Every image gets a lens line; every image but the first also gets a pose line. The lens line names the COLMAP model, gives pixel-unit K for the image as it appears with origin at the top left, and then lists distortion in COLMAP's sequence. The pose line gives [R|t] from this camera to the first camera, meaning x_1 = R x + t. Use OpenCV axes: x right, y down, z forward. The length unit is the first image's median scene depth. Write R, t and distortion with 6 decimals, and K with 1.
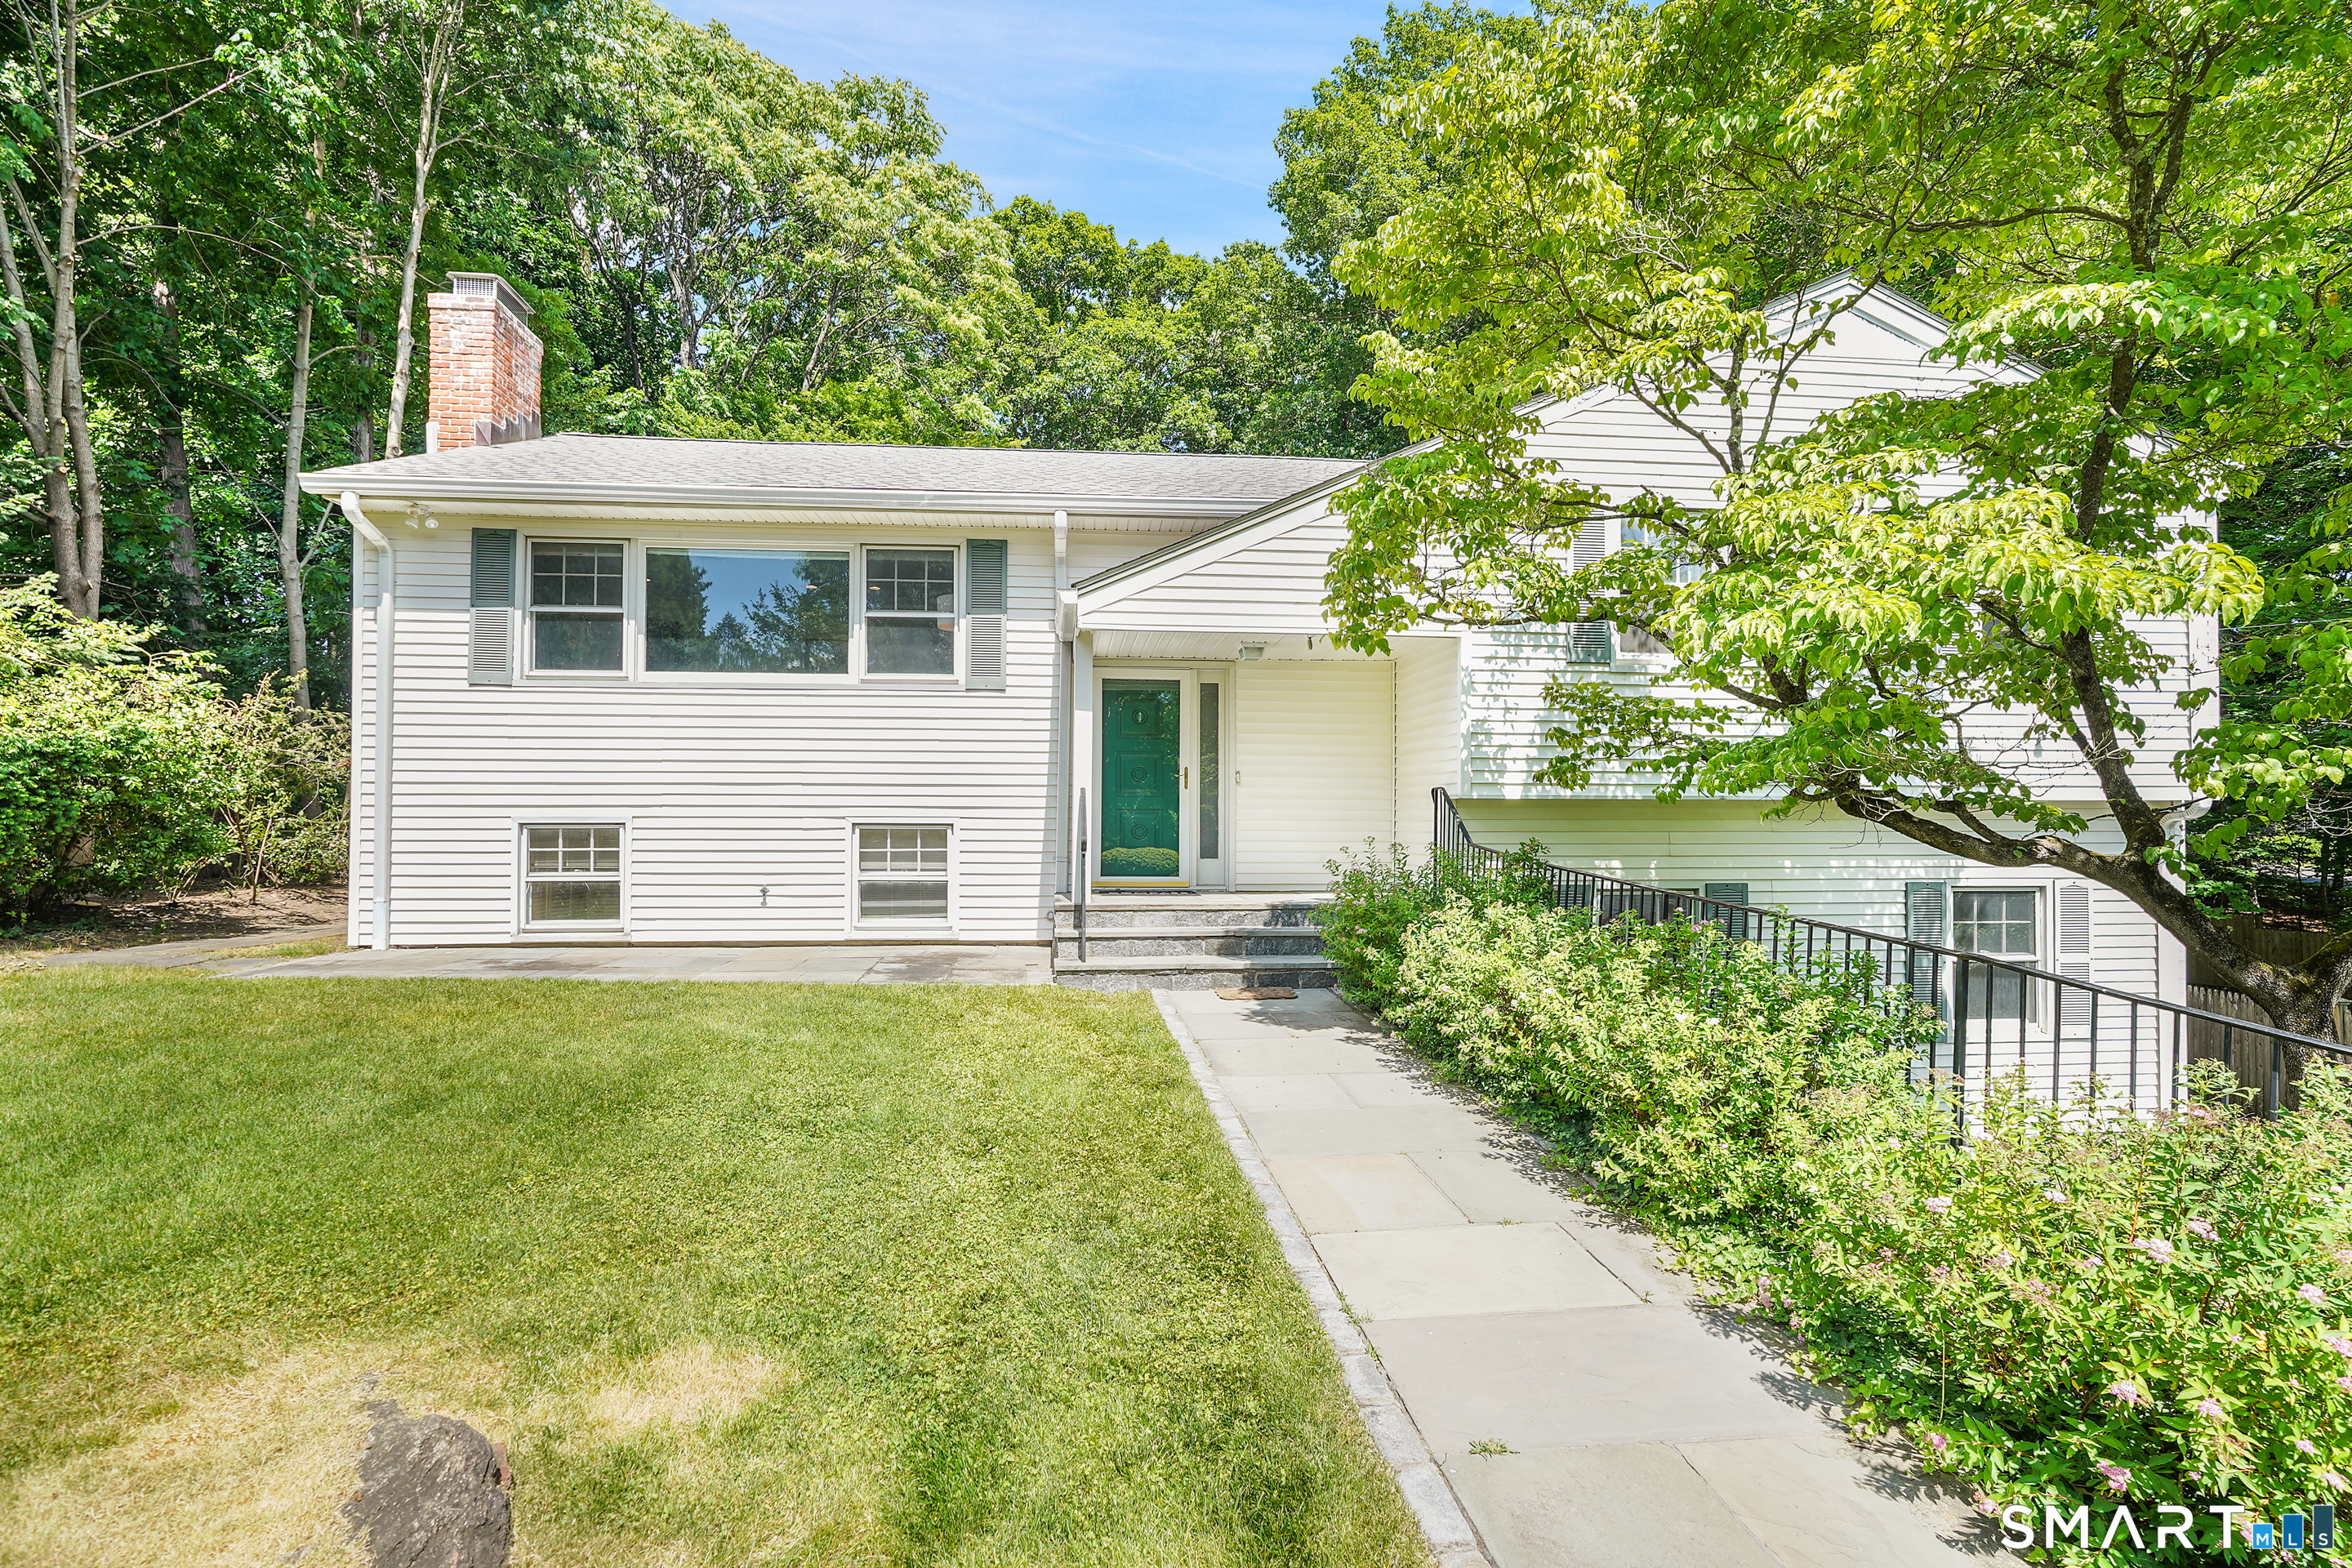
lens RADIAL K [[1102.7, 0, 1178.2], [0, 1102.7, 809.2], [0, 0, 1]] dist [-0.002679, -0.000373]
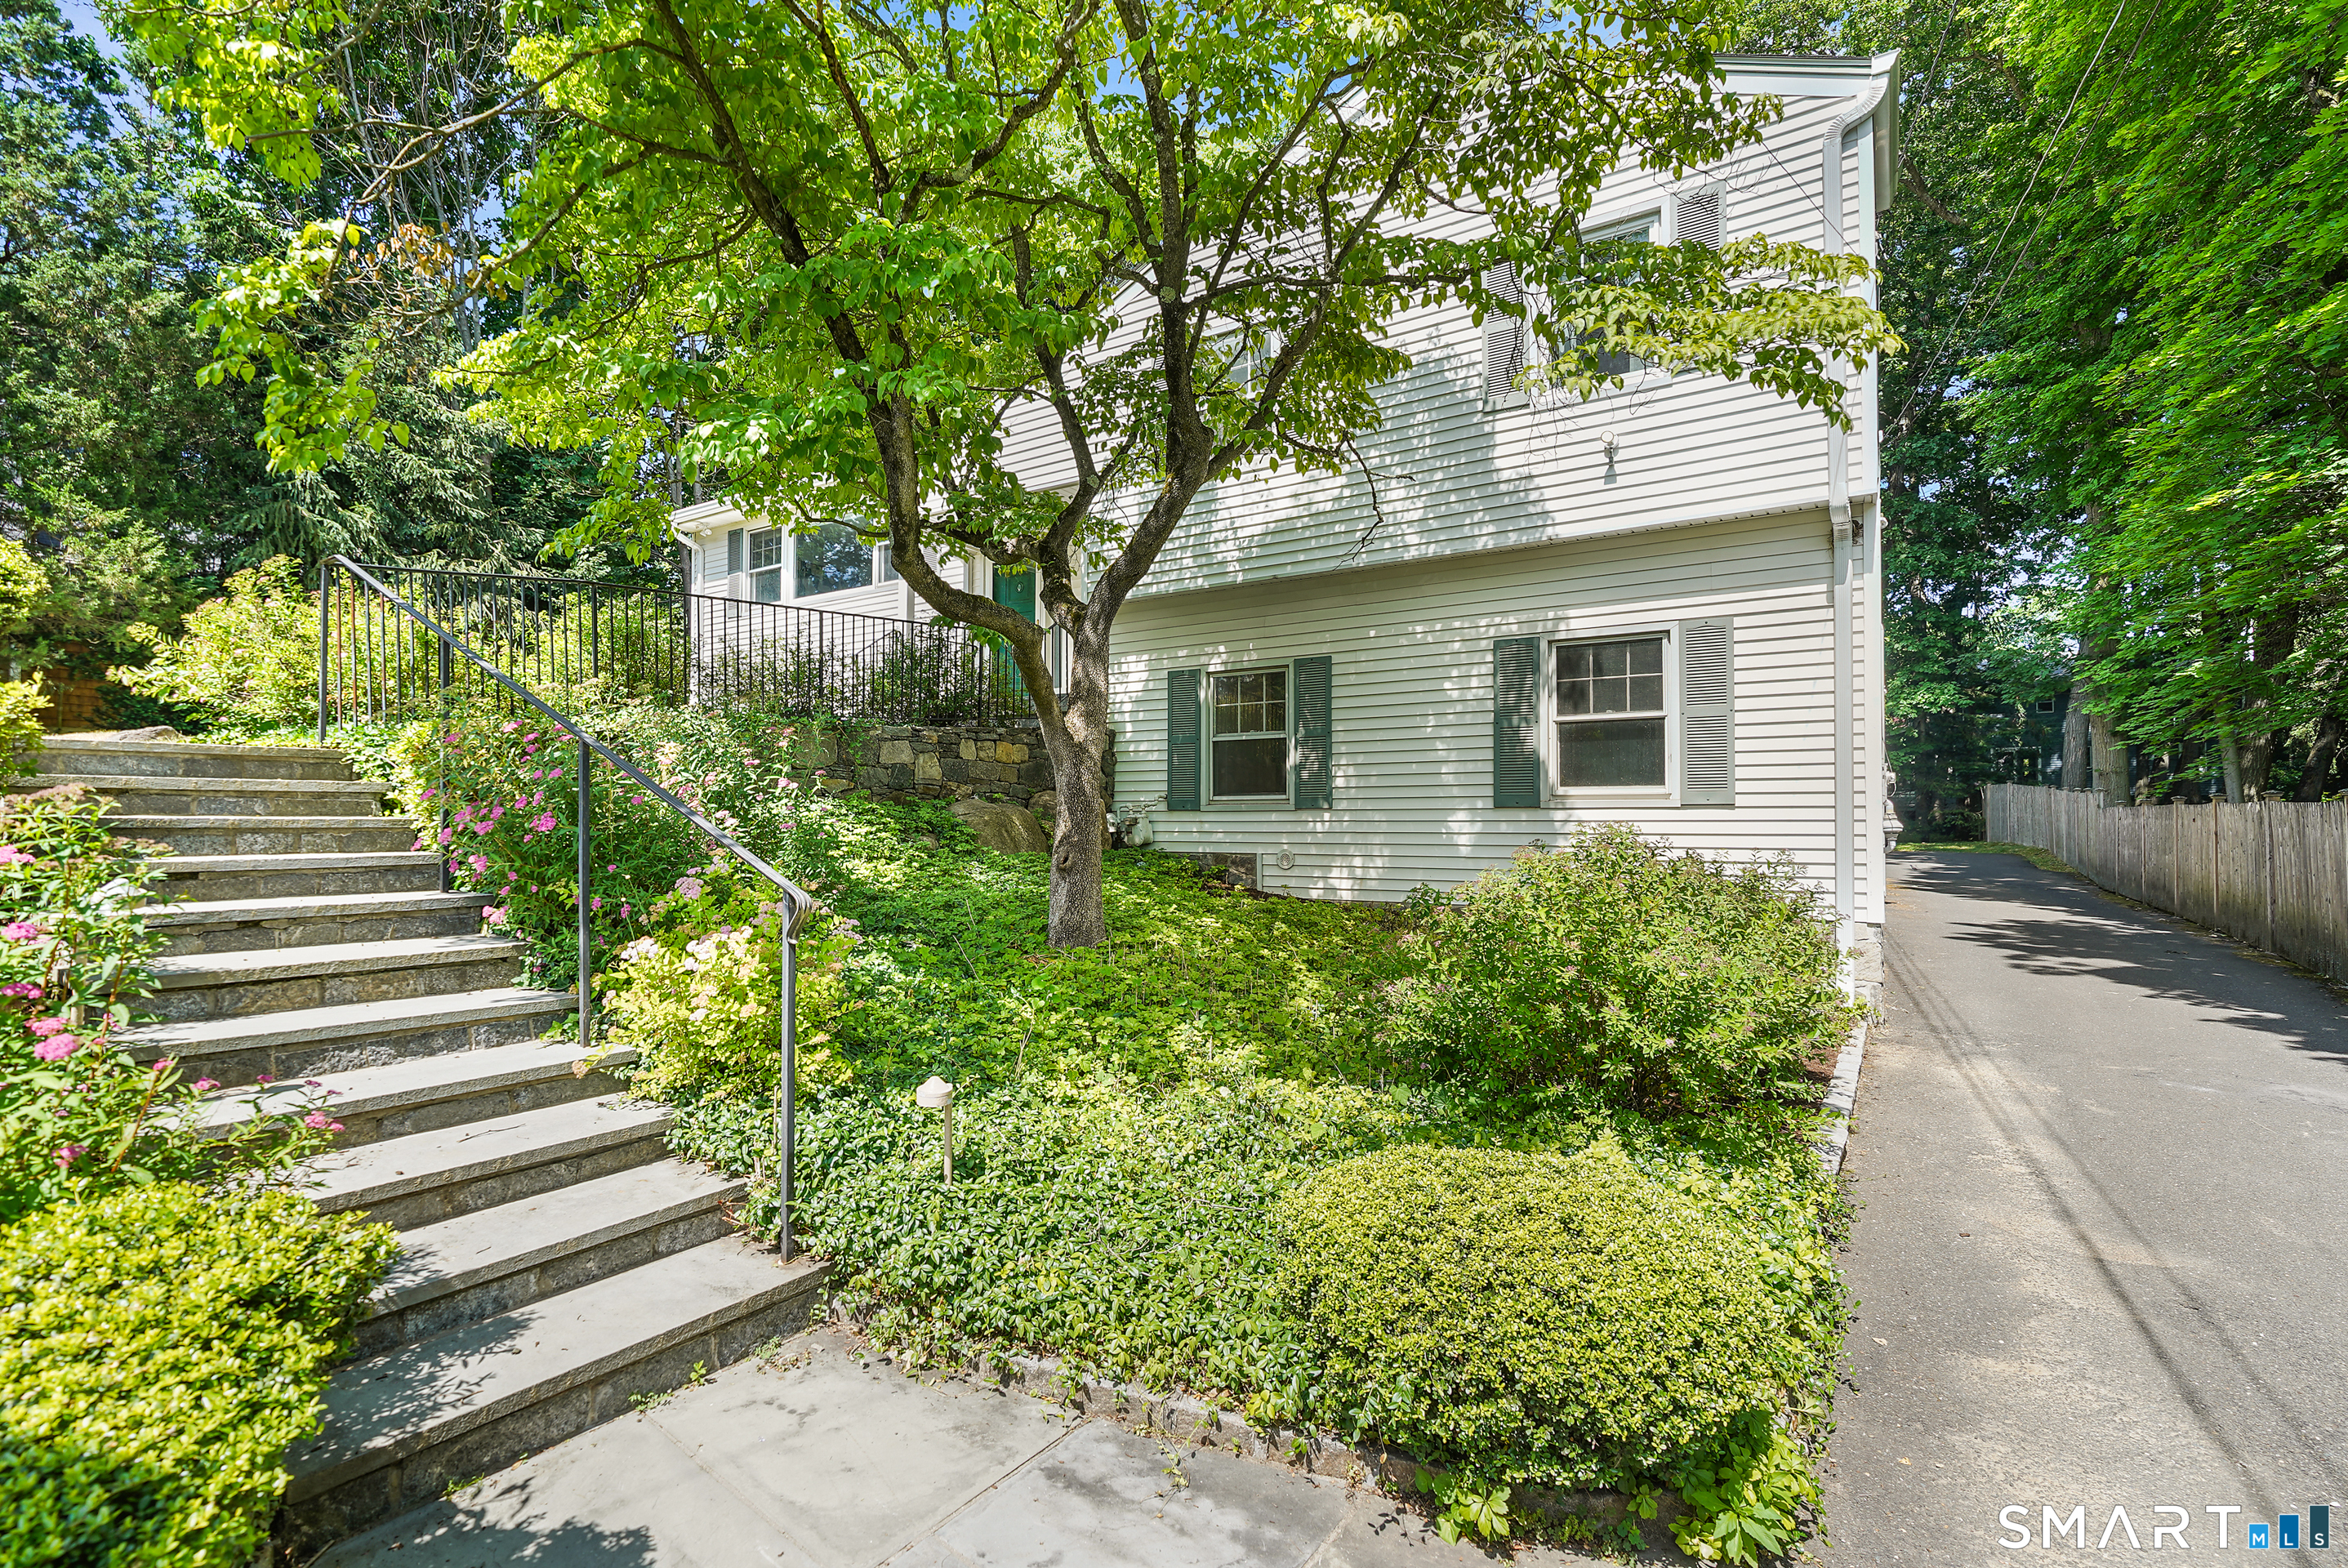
lens RADIAL K [[1100.9, 0, 1176.2], [0, 1100.9, 809.2], [0, 0, 1]] dist [-0.002679, -0.000373]
pose [[0.780144, -0.011400, -0.625495, 1.009500], [0.013471, 0.999908, -0.001423, 0.205272], [0.625454, -0.007316, 0.780226, 0.061908]]
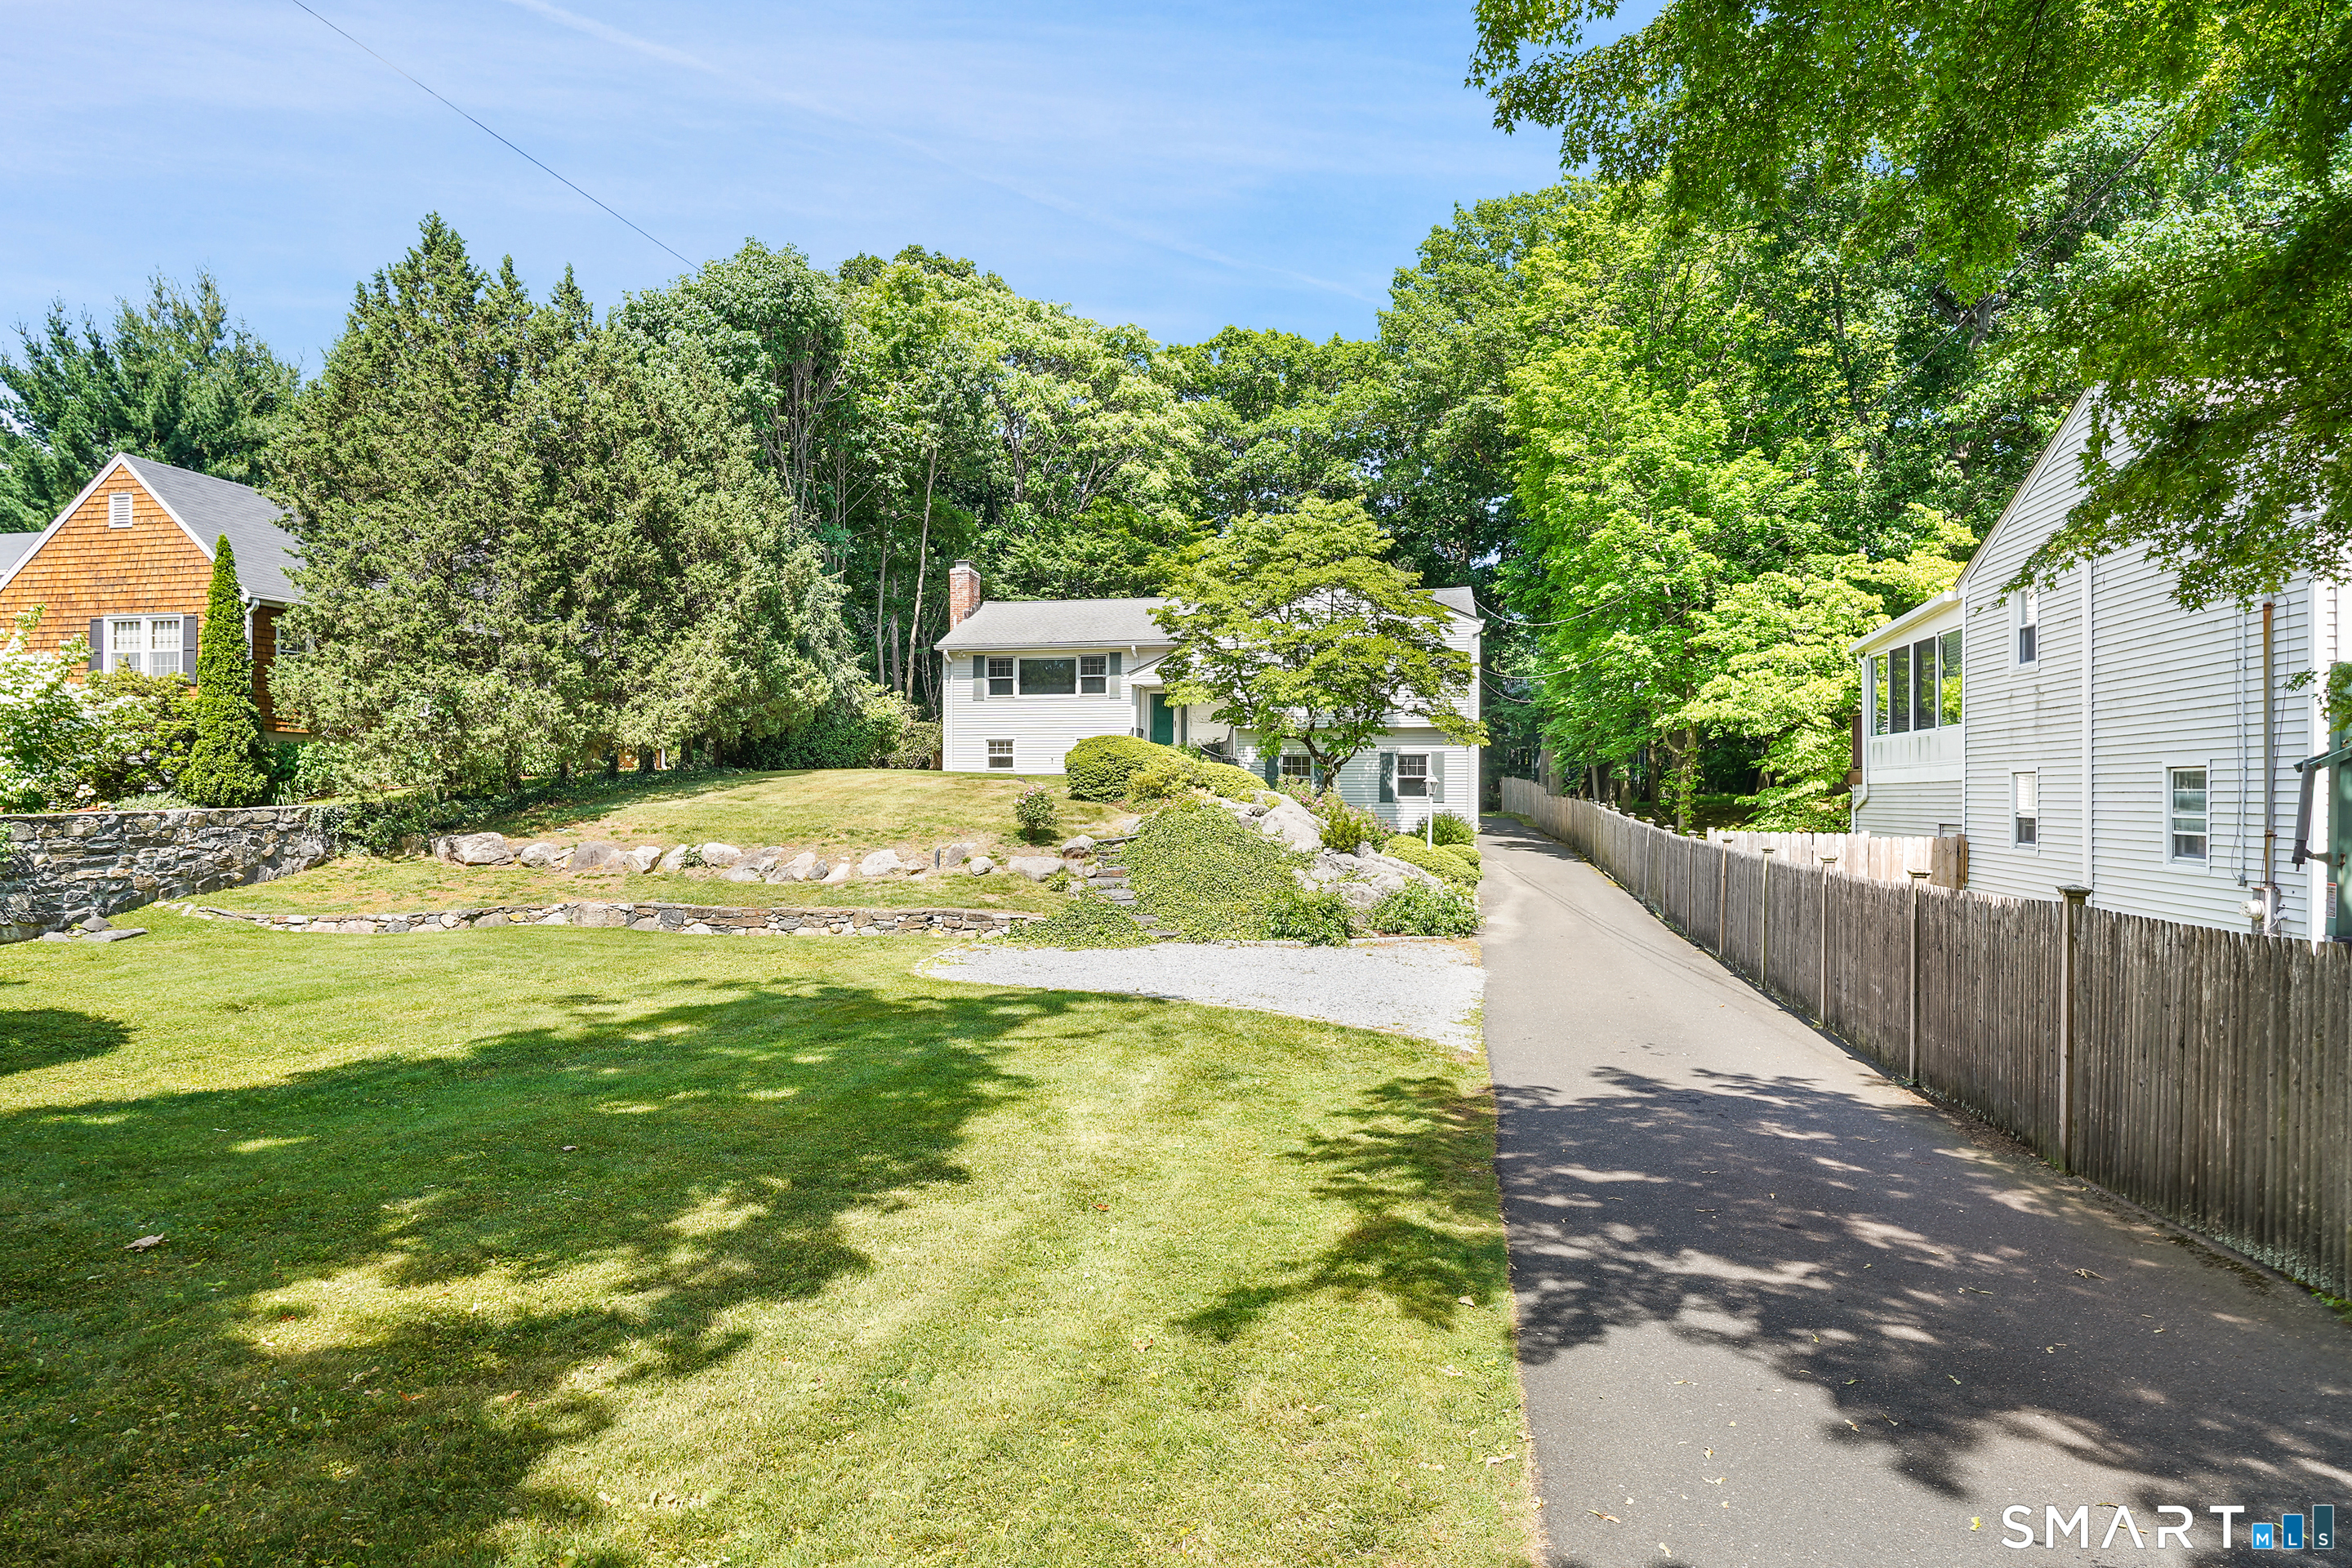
lens RADIAL K [[1289.8, 0, 1176.0], [0, 1289.8, 784.0], [0, 0, 1]] dist [0.000432, 0.000006]
pose [[0.958986, -0.002138, -0.283445, 1.119591], [0.005410, 0.999927, 0.010761, 0.110361], [0.283401, -0.011853, 0.958928, -2.711177]]
